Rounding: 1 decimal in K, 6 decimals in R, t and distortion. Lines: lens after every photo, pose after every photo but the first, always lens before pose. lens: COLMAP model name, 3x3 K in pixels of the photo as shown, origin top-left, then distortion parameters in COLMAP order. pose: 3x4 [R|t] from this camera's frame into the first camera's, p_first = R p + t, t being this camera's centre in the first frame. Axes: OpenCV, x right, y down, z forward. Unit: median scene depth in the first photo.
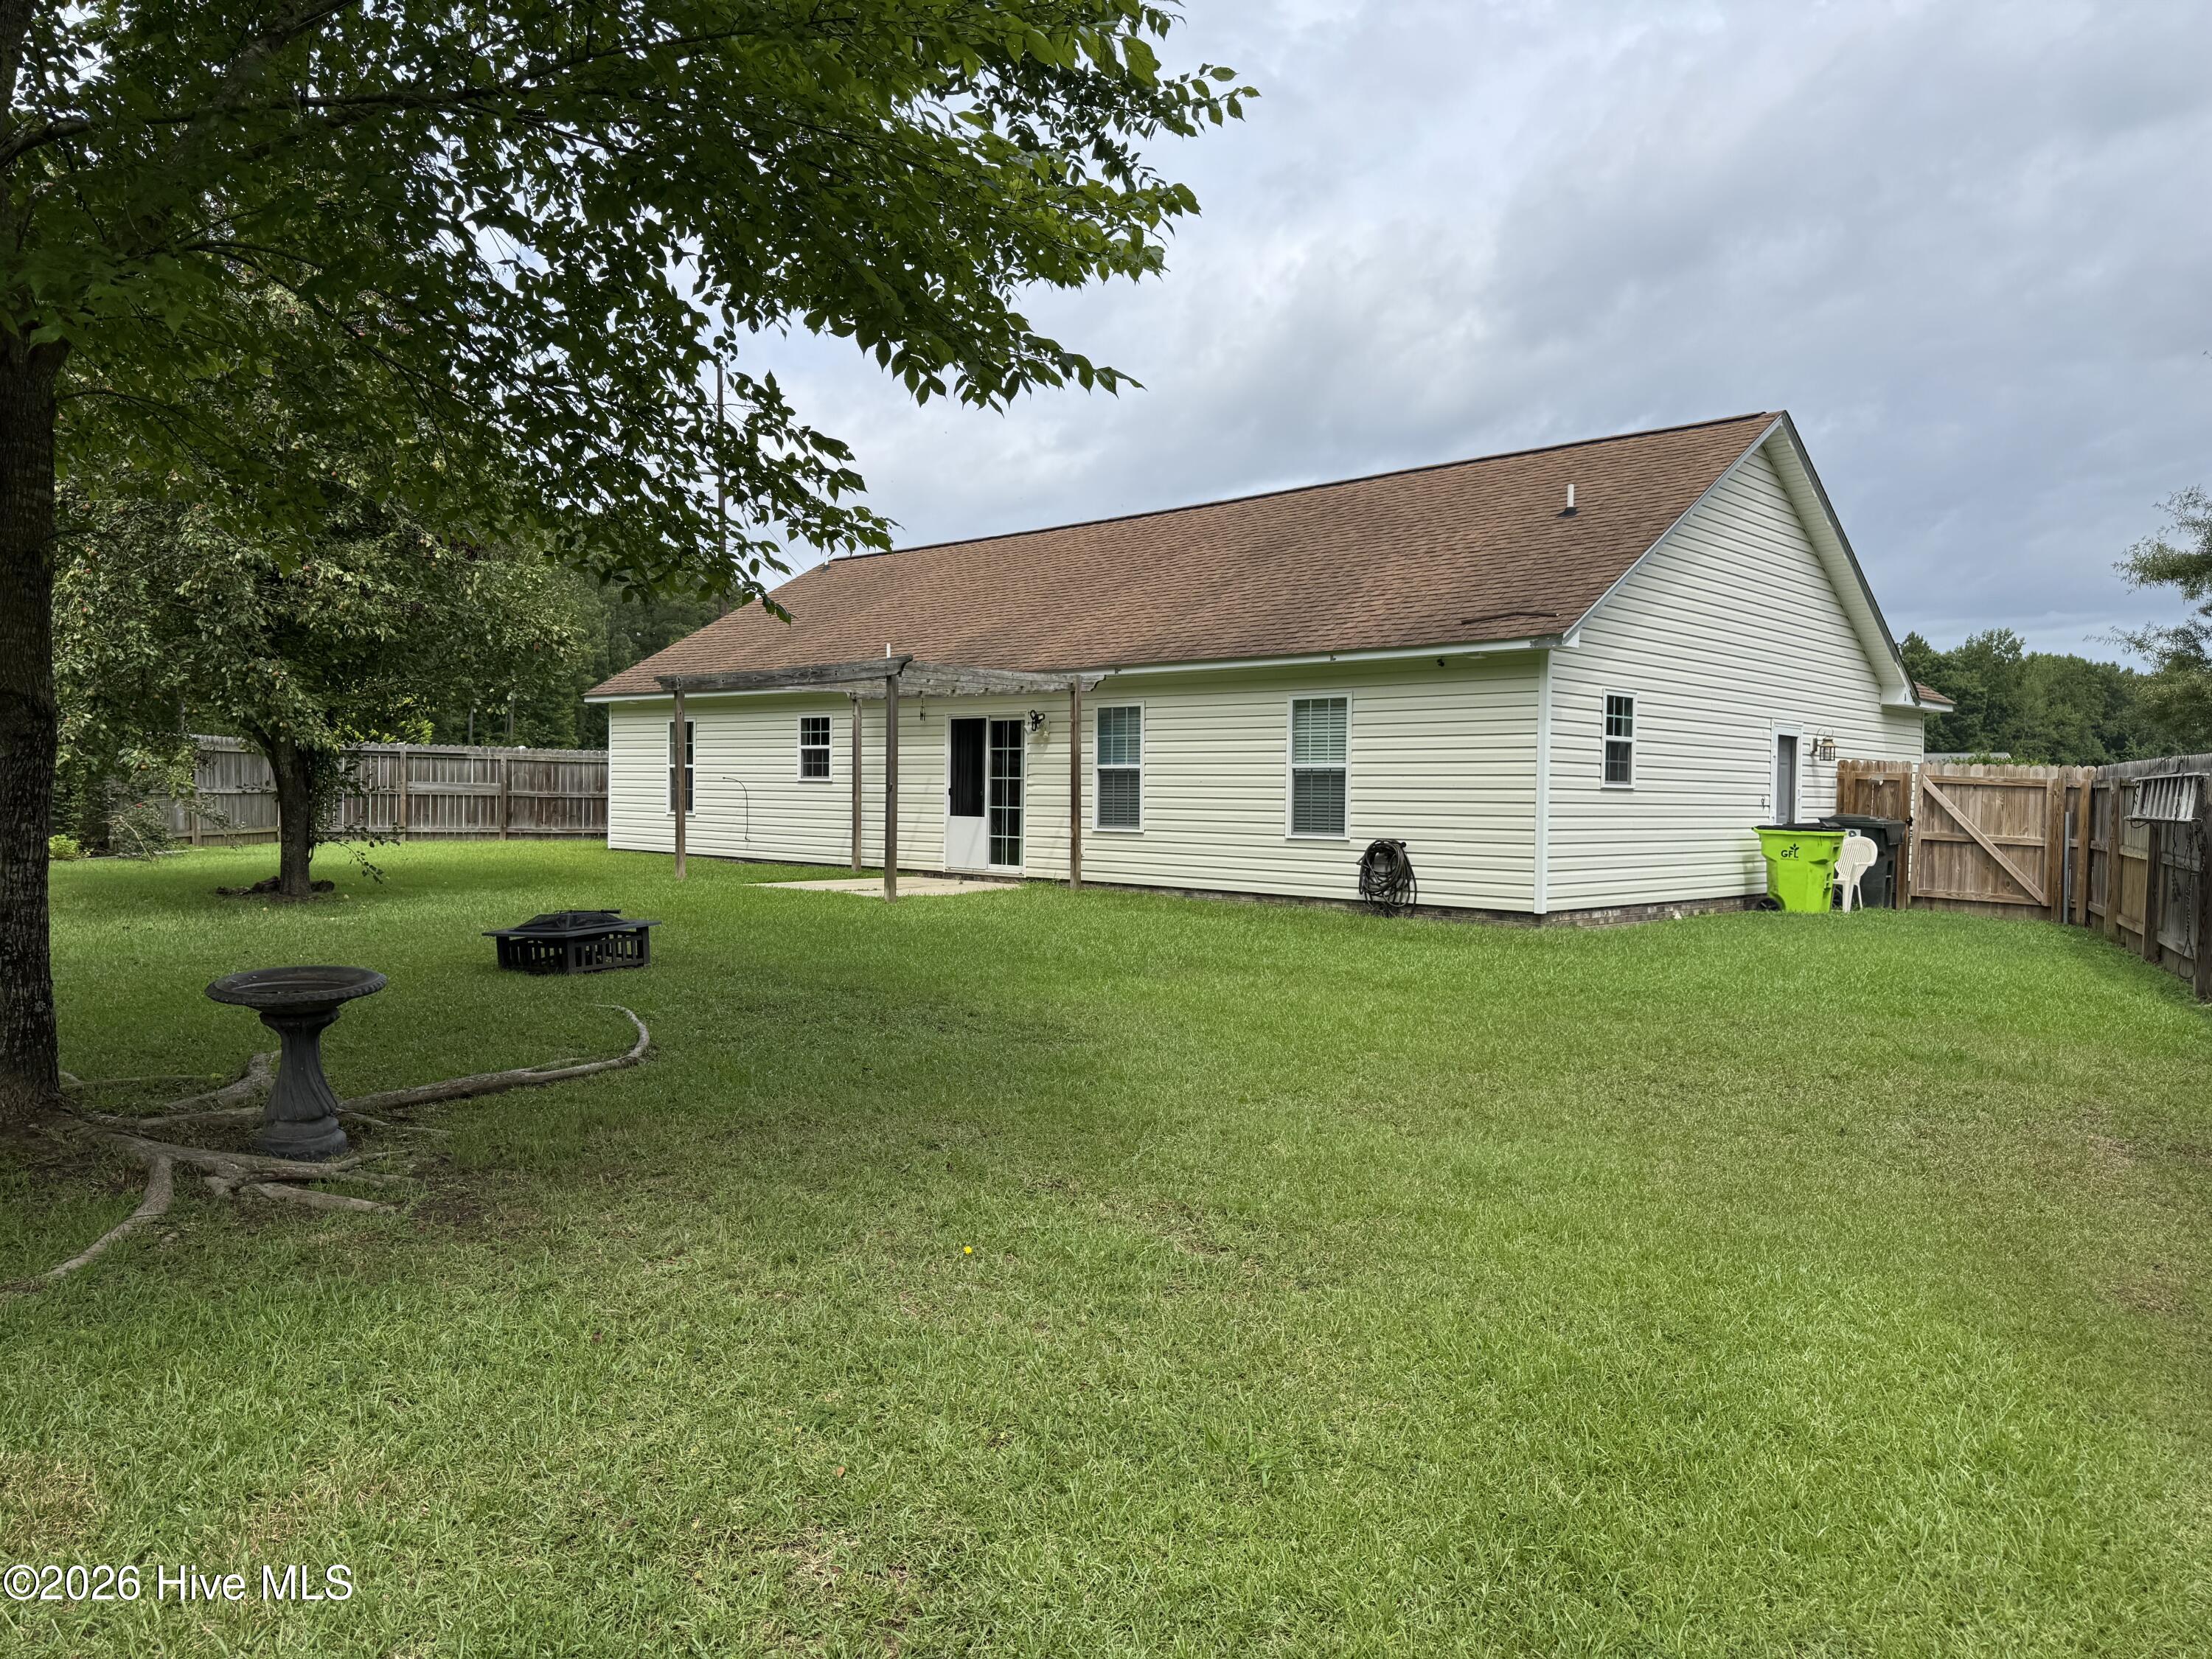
lens RADIAL K [[1558.9, 0, 1086.7], [0, 1558.9, 851.7], [0, 0, 1]] dist [0.068148, -0.071799]
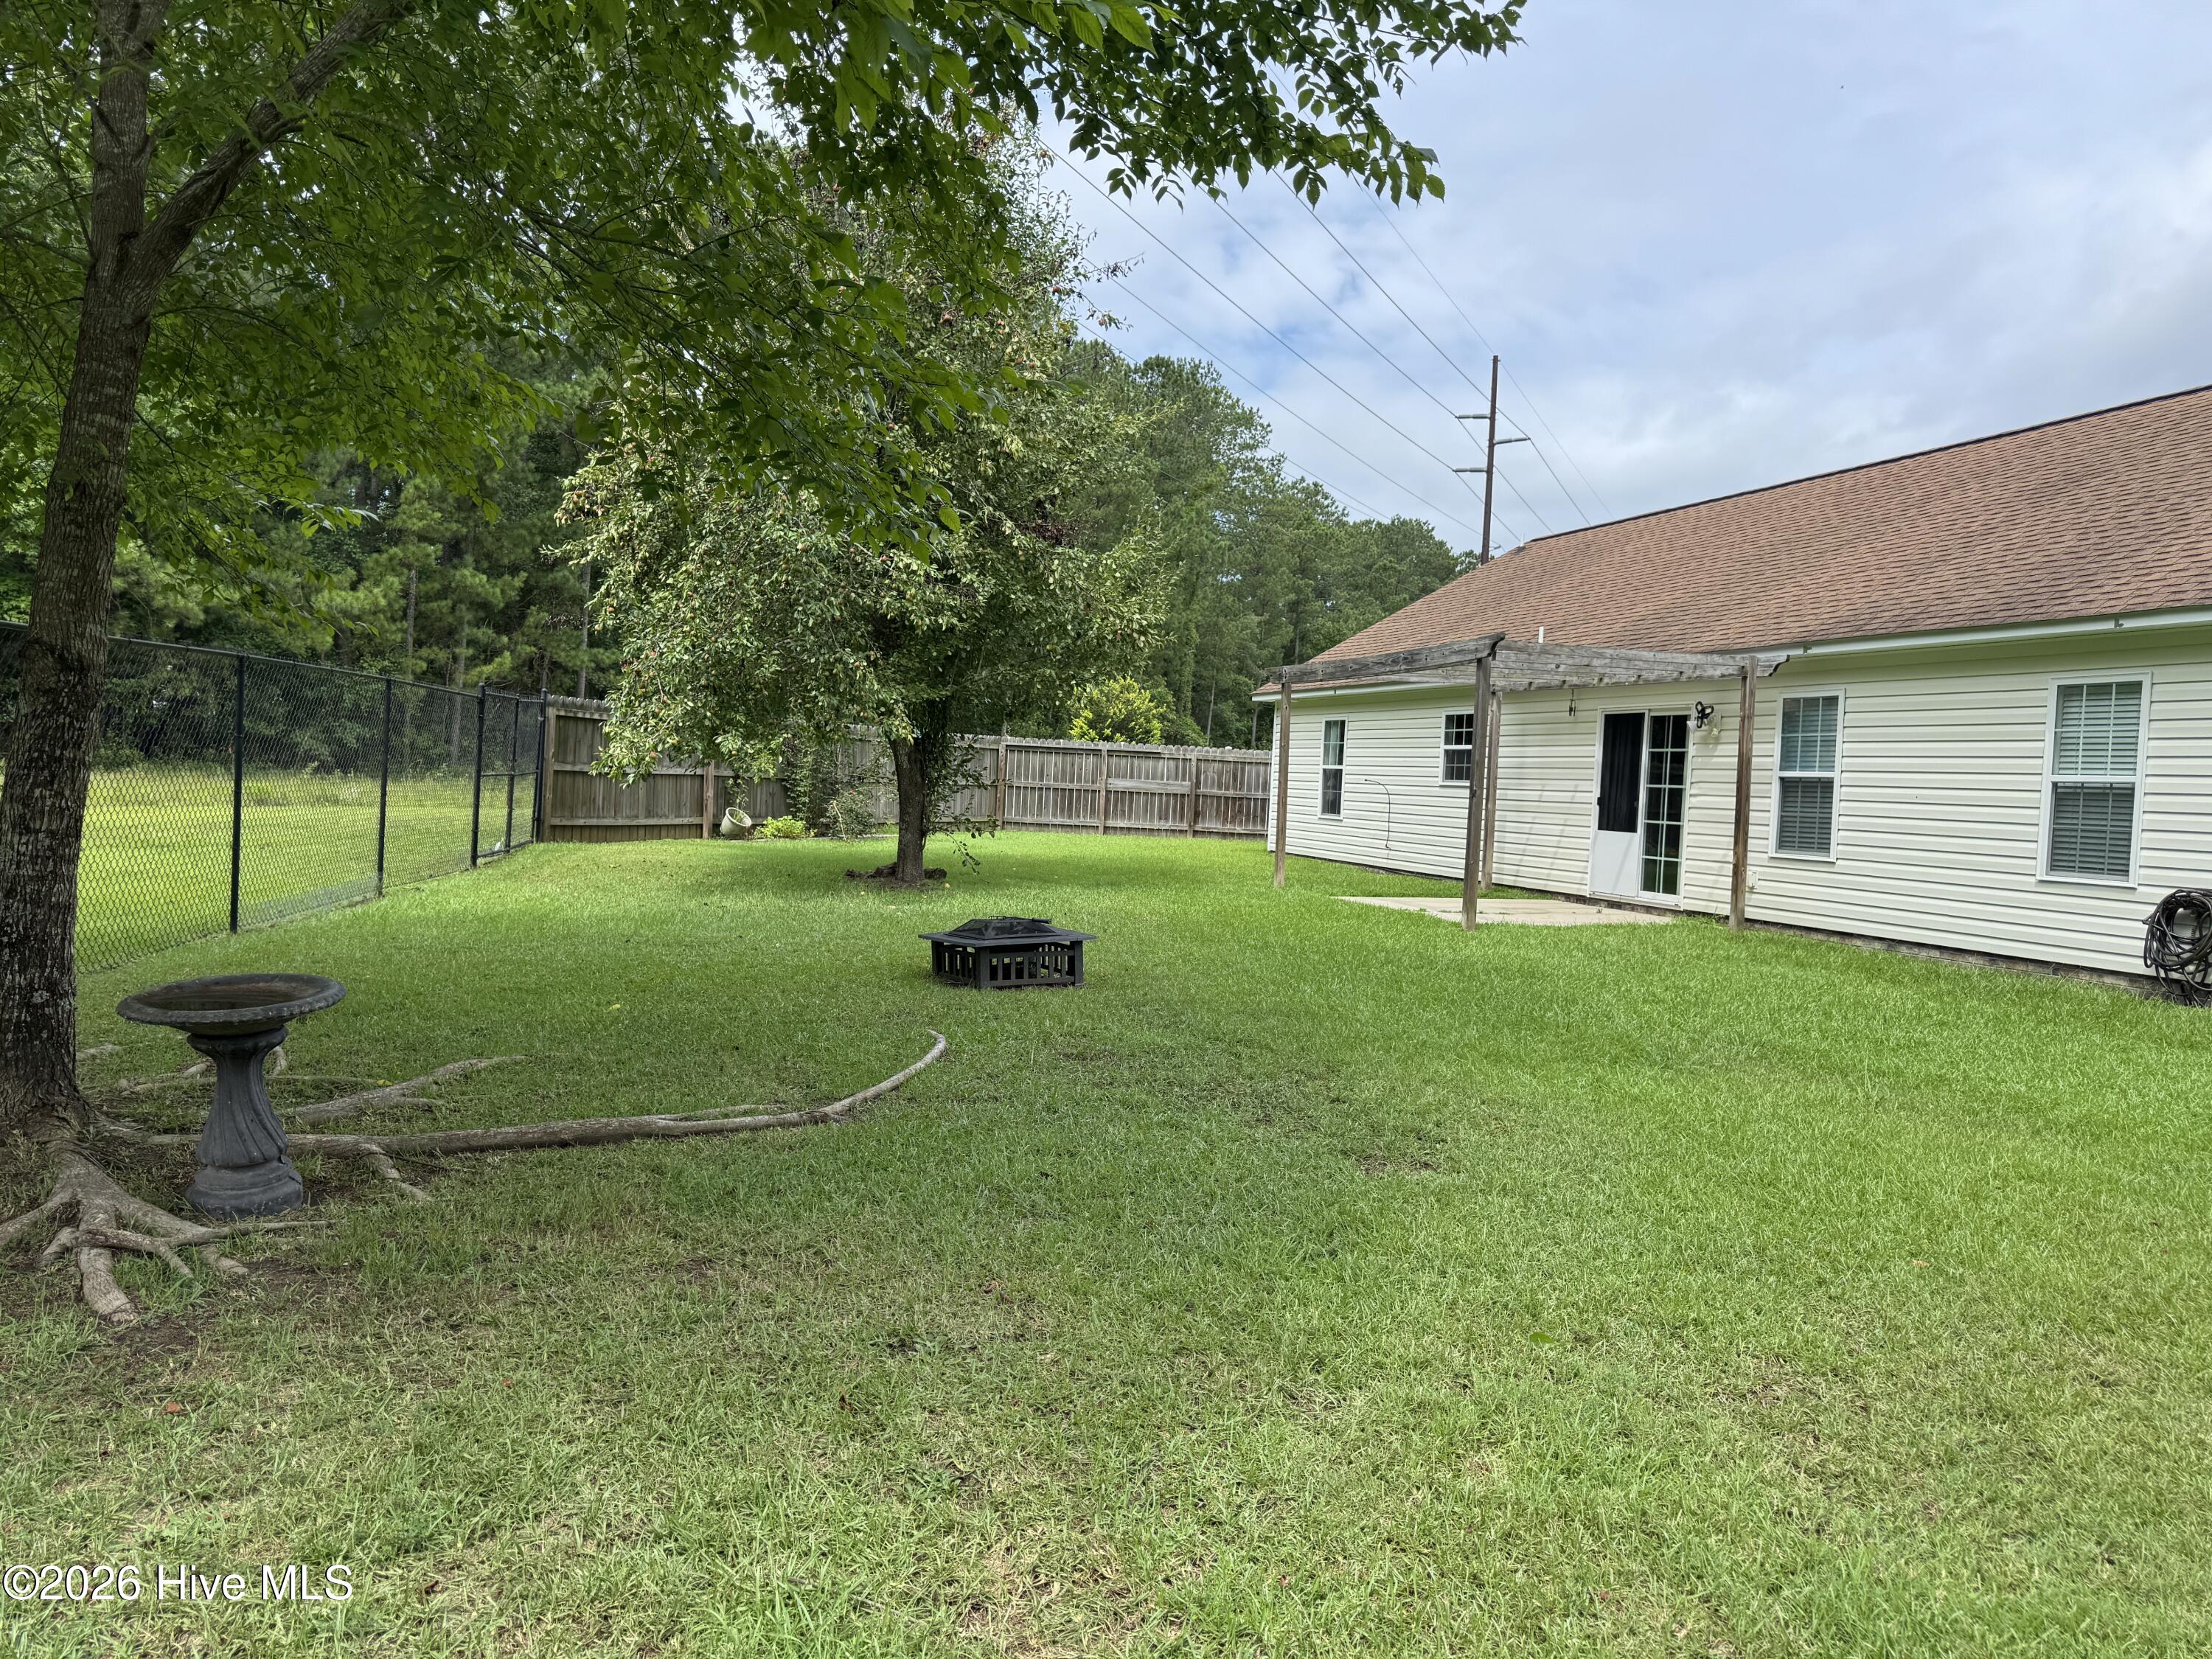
lens RADIAL K [[1558.9, 0, 1092.7], [0, 1558.9, 844.6], [0, 0, 1]] dist [0.068148, -0.071799]
pose [[0.880901, 0.043887, -0.471261, 0.077599], [-0.048143, 0.998836, 0.003028, -0.005183], [0.470845, 0.020021, 0.881989, 0.142301]]
